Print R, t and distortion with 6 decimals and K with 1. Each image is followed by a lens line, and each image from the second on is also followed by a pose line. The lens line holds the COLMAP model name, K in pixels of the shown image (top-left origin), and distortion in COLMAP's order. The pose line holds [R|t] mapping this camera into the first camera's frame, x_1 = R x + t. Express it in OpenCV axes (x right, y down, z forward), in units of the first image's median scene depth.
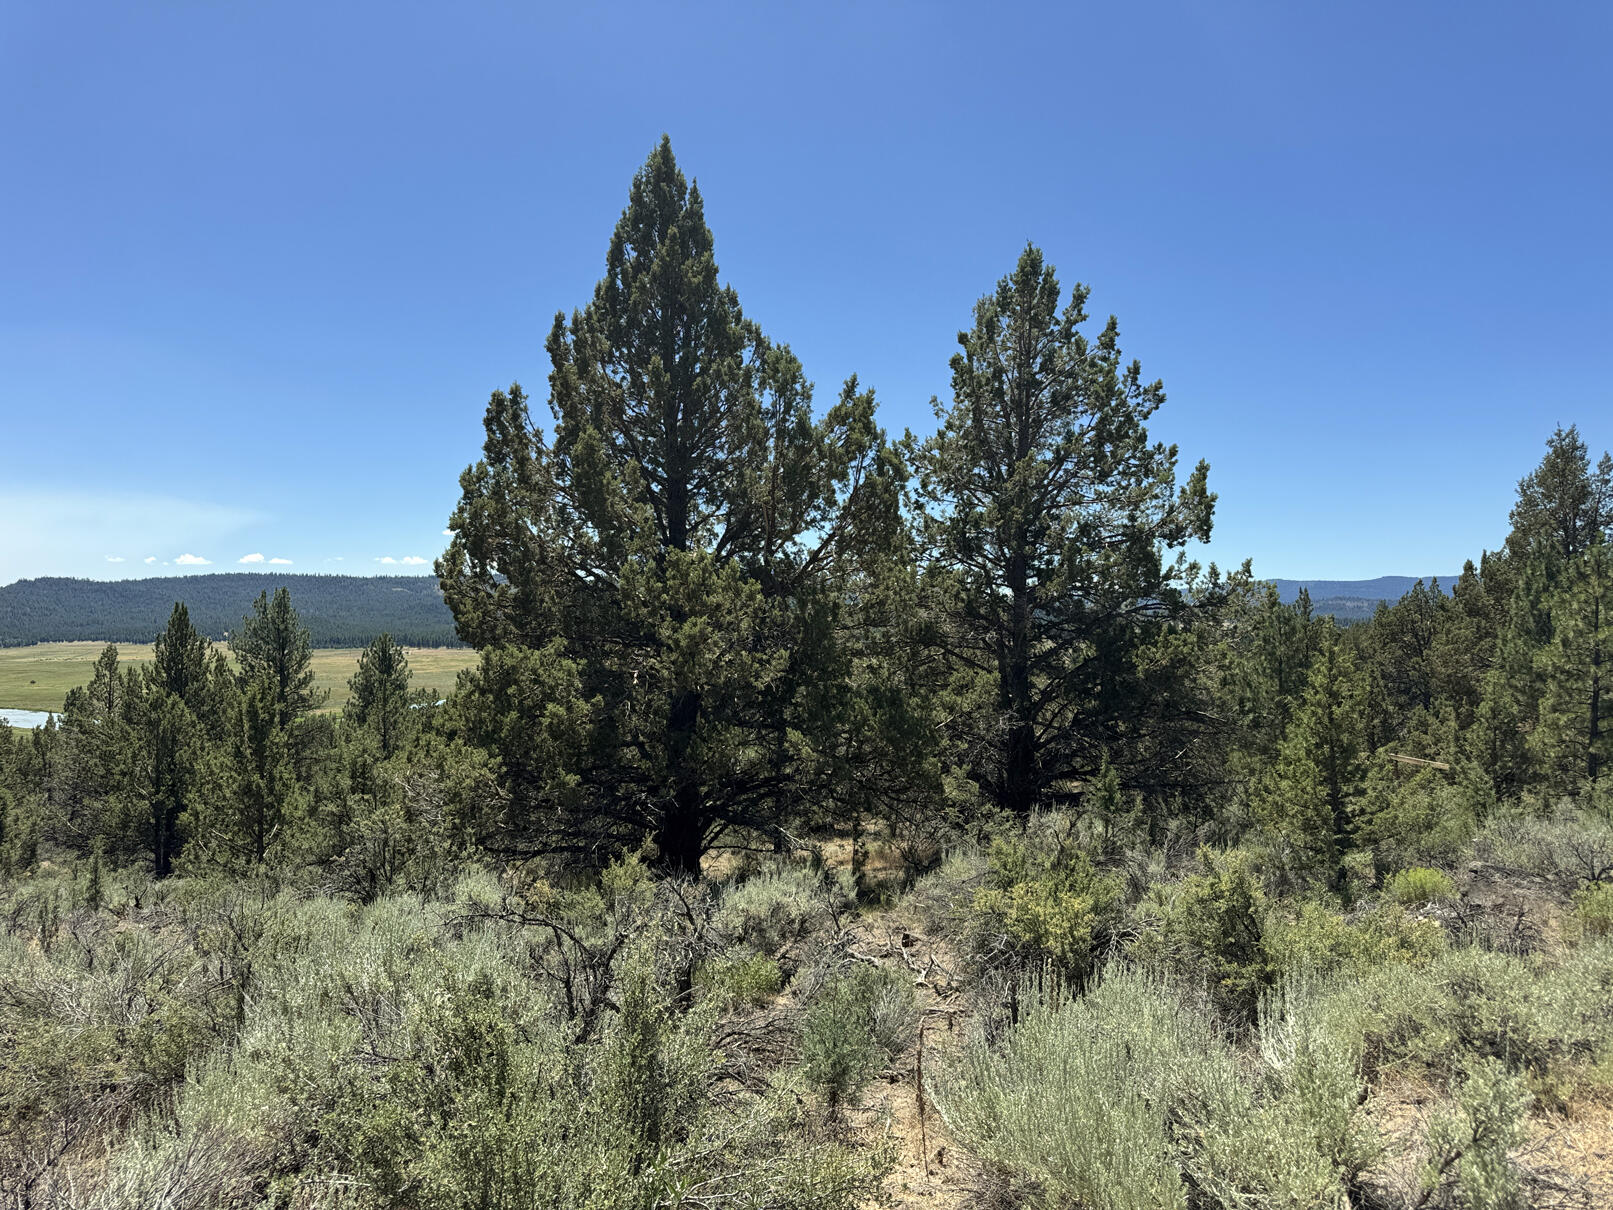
lens RADIAL K [[1127.8, 0, 798.7], [0, 1127.8, 600.6], [0, 0, 1]] dist [0.068635, -0.092241]
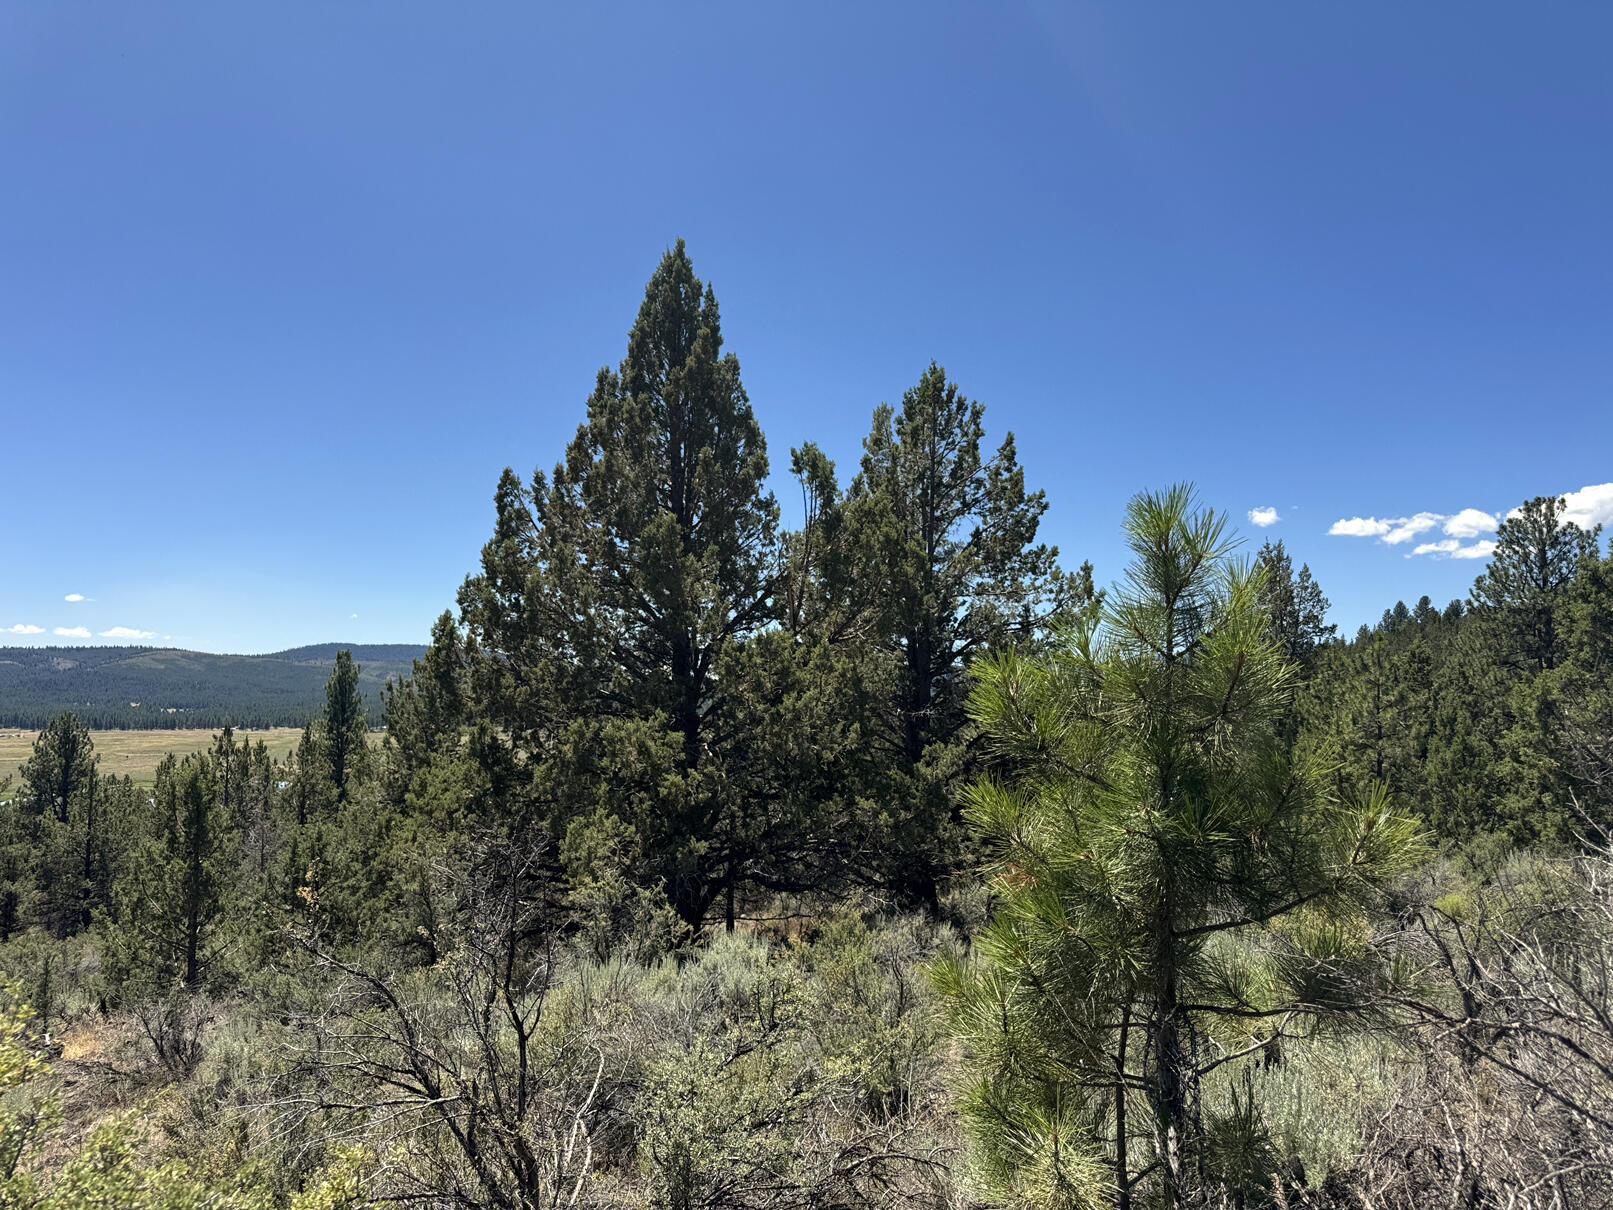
lens RADIAL K [[1127.8, 0, 801.0], [0, 1127.8, 610.1], [0, 0, 1]] dist [0.068635, -0.092241]
pose [[0.963601, 0.027426, 0.265933, -0.261604], [-0.010595, 0.997860, -0.064519, 0.004036], [-0.267134, 0.059353, 0.961830, -0.029381]]
